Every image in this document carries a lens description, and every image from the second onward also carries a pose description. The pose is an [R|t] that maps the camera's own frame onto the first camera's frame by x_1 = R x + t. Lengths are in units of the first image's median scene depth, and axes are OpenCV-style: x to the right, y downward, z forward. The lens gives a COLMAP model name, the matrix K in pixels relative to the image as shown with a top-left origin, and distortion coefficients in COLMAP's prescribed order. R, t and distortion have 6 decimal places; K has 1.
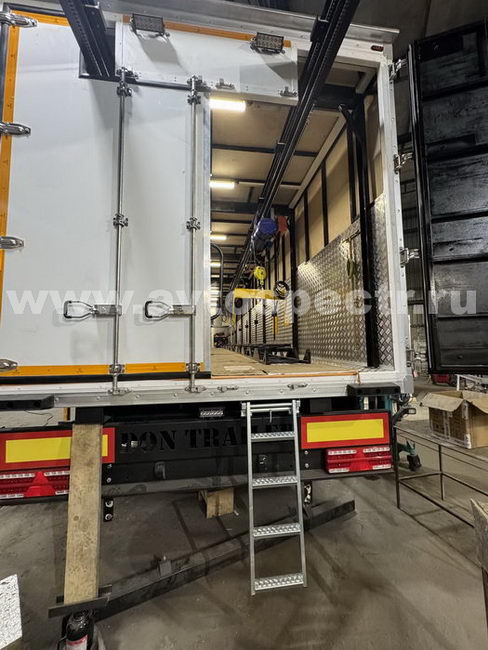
lens RADIAL K [[261.9, 0, 244.0], [0, 261.9, 325.0], [0, 0, 1]] dist [0.009484, 0.000082]
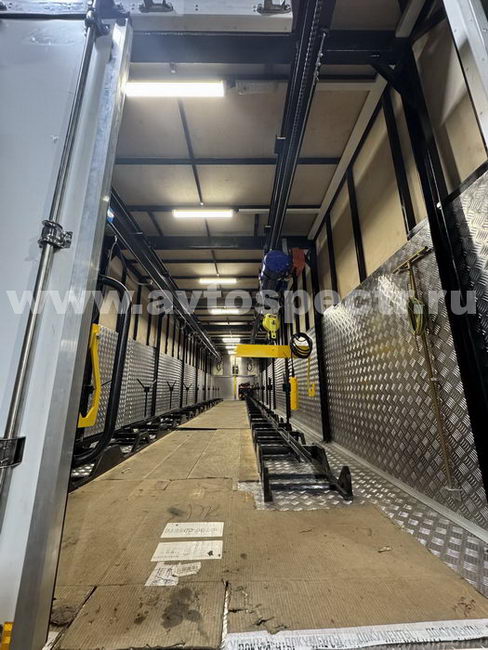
lens RADIAL K [[261.9, 0, 244.0], [0, 261.9, 325.0], [0, 0, 1]] dist [0.009484, 0.000082]
pose [[0.992324, -0.026643, -0.120758, 0.082024], [0.006216, 0.986026, -0.166473, -0.075866], [0.123506, 0.164444, 0.978624, 0.295540]]
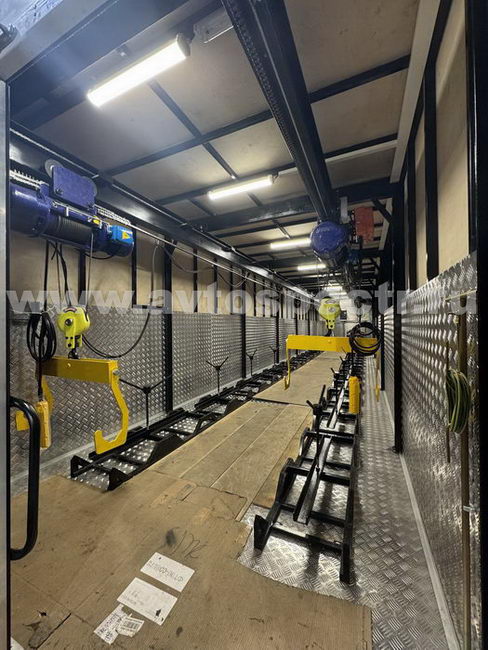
lens RADIAL K [[261.9, 0, 244.0], [0, 261.9, 325.0], [0, 0, 1]] dist [0.009484, 0.000082]
pose [[0.838833, 0.006437, -0.544351, 0.252958], [0.041315, 0.996294, 0.075447, -0.238913], [0.542819, -0.085777, 0.835458, 0.412275]]
